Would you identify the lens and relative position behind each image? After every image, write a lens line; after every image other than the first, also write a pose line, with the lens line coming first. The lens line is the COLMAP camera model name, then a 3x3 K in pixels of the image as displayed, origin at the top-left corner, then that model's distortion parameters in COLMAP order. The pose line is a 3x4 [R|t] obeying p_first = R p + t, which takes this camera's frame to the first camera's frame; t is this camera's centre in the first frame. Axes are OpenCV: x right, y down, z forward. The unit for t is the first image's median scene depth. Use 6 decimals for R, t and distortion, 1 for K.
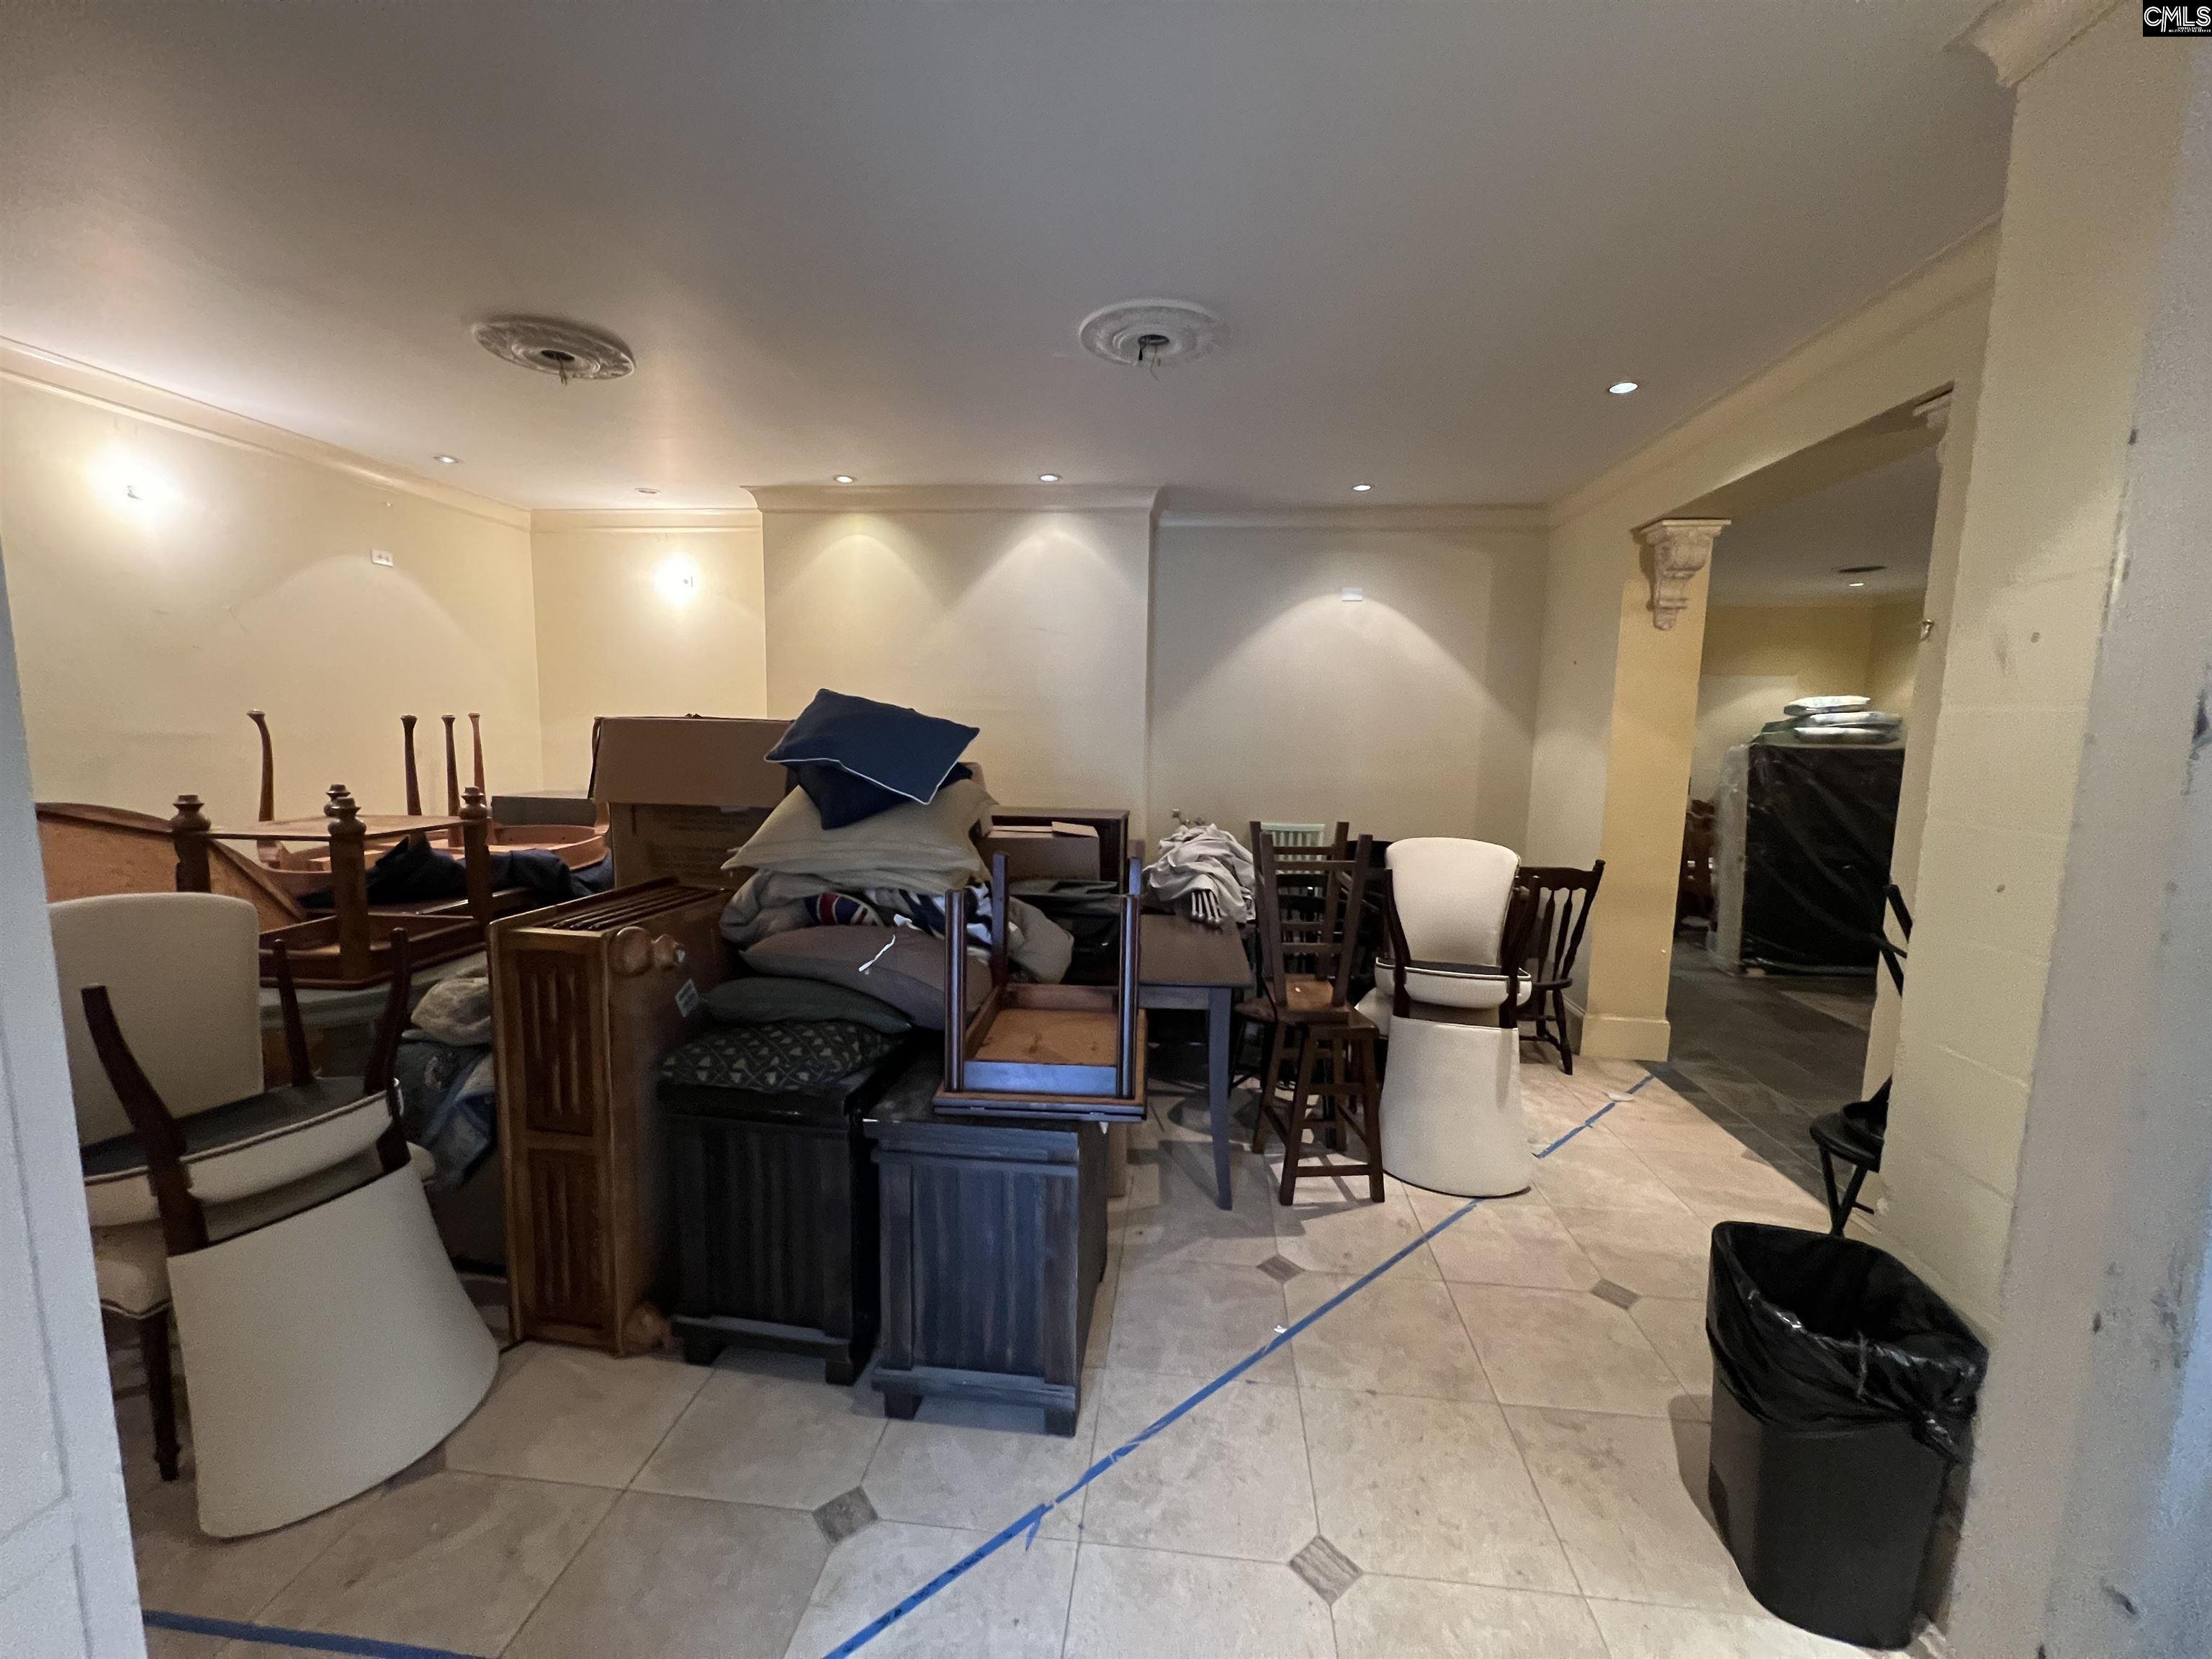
lens RADIAL K [[879.4, 0, 1105.0], [0, 879.4, 831.6], [0, 0, 1]] dist [-0.000688, 0.000658]
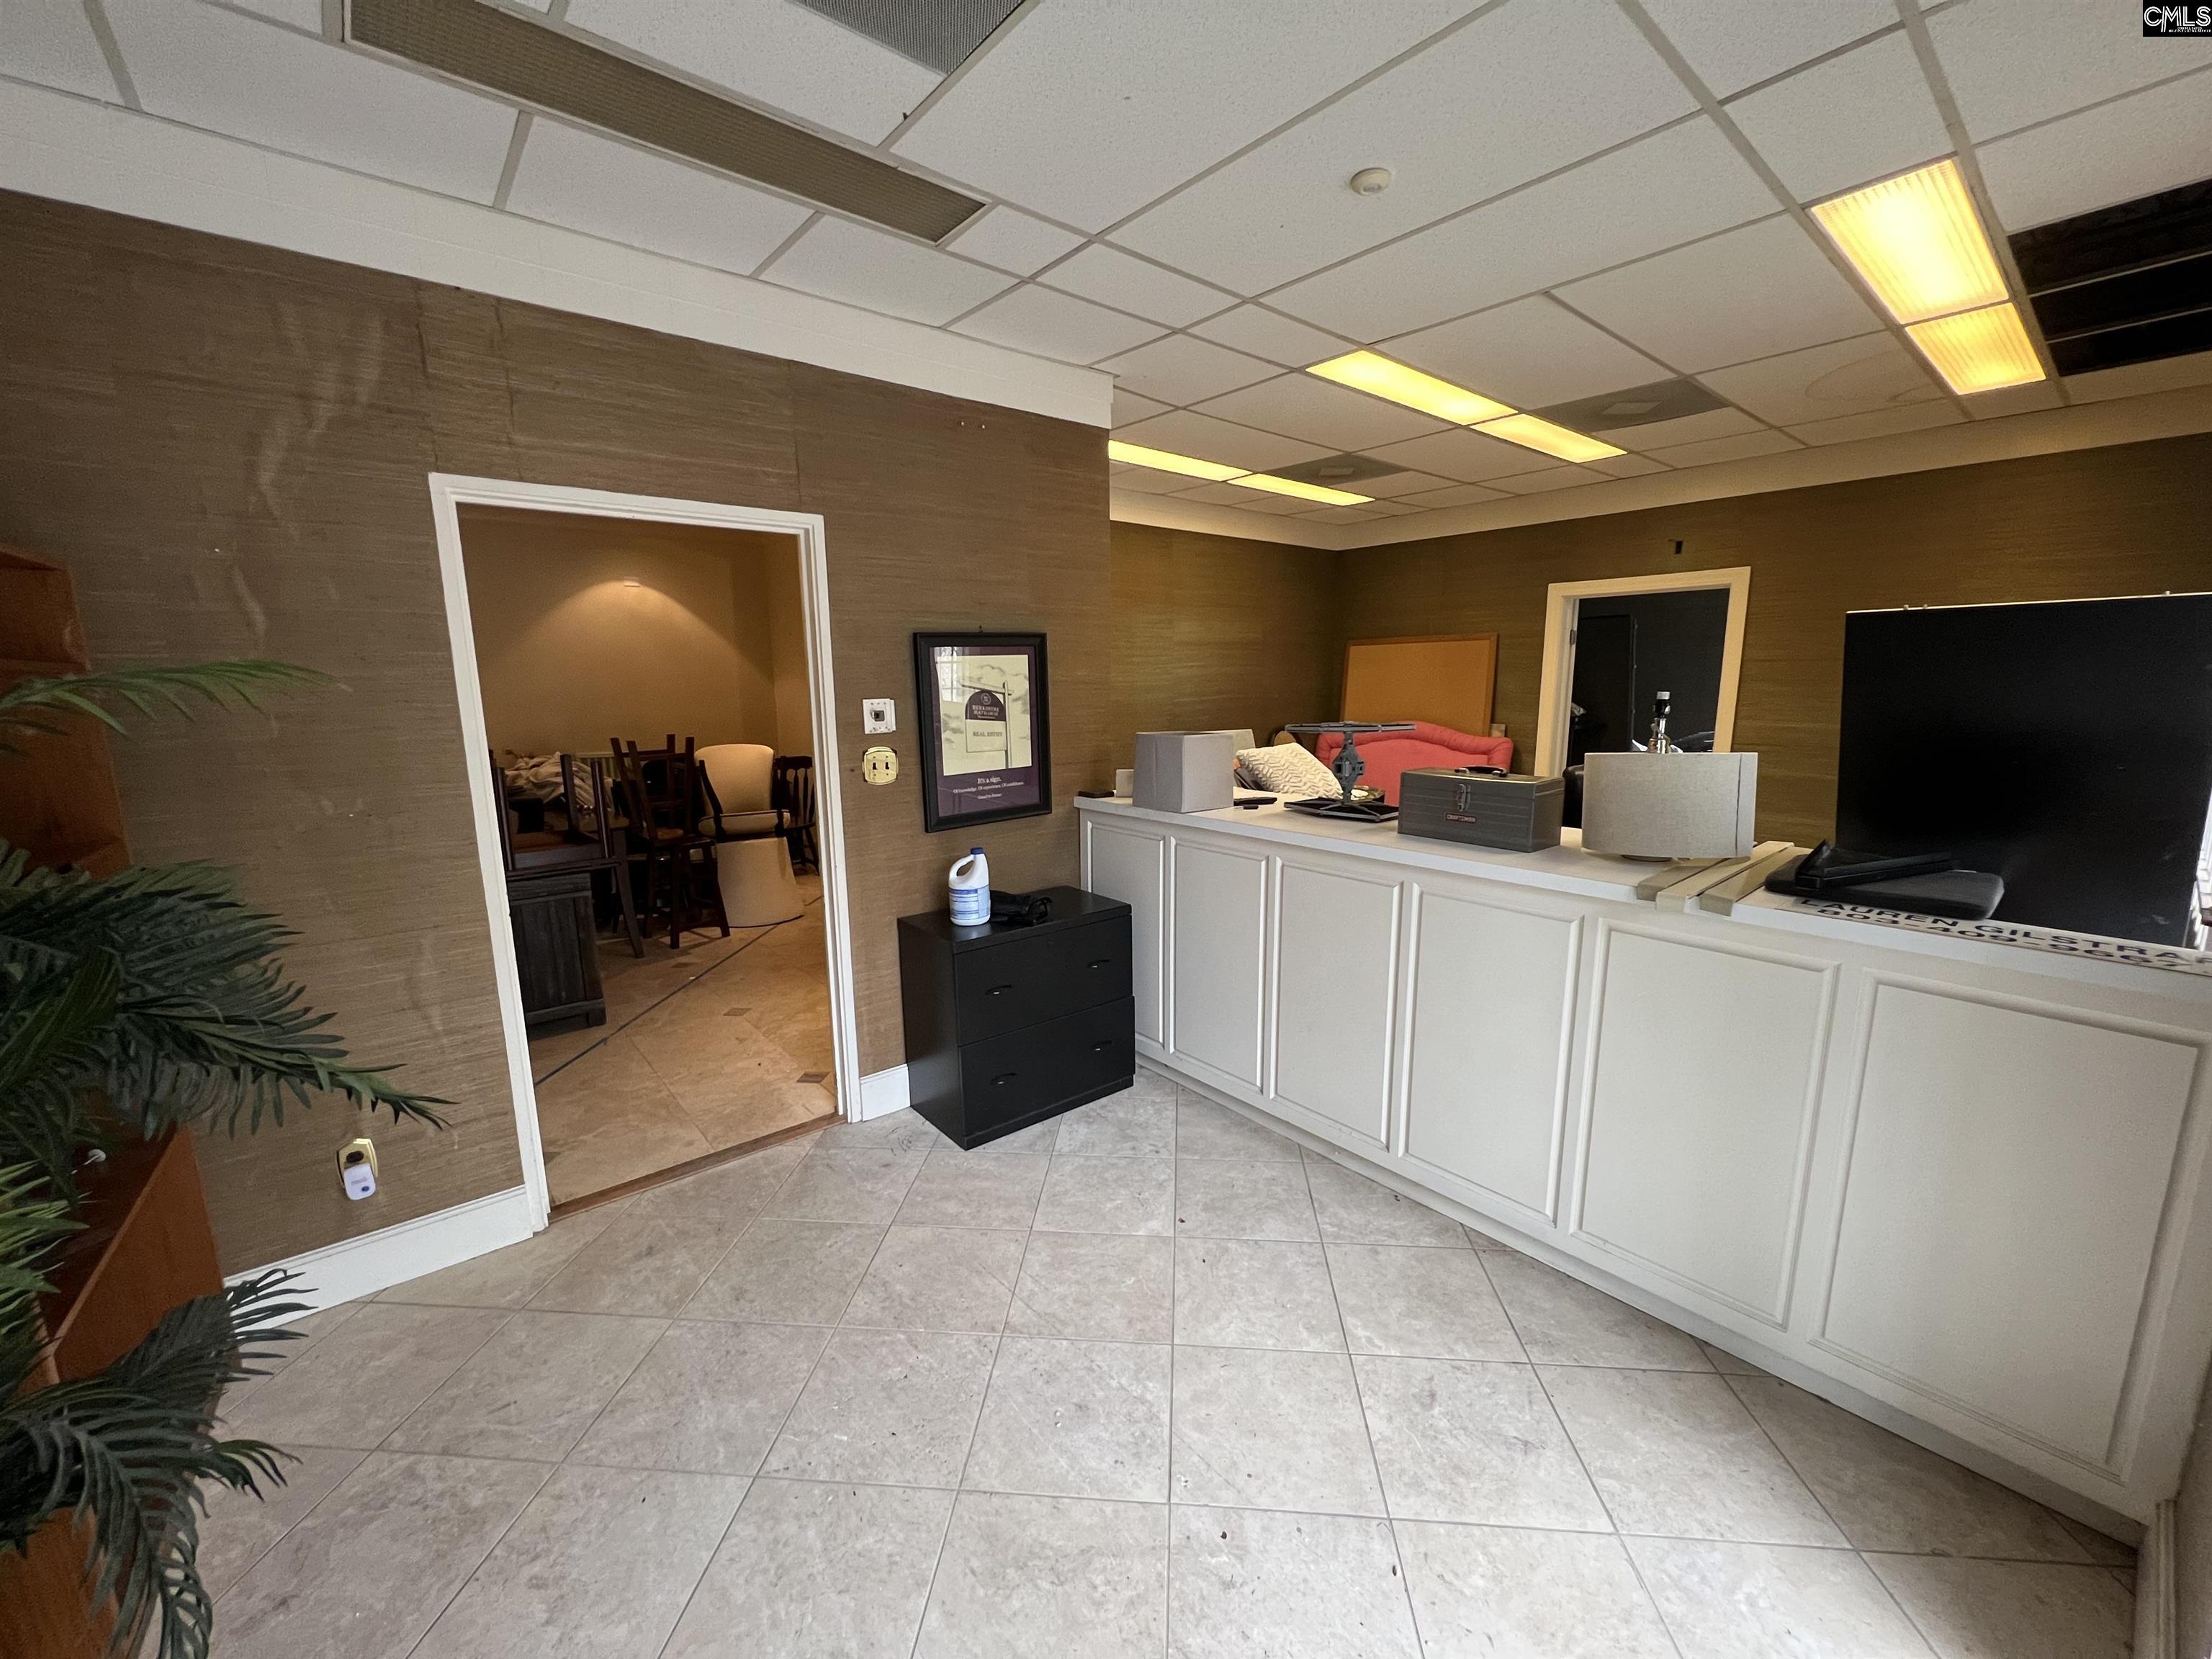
lens RADIAL K [[879.4, 0, 1102.3], [0, 879.4, 838.0], [0, 0, 1]] dist [-0.000688, 0.000658]
pose [[0.695665, -0.153617, 0.701749, -0.431131], [0.110794, 0.988124, 0.106473, 0.115486], [-0.709771, 0.003681, 0.704423, -0.916573]]
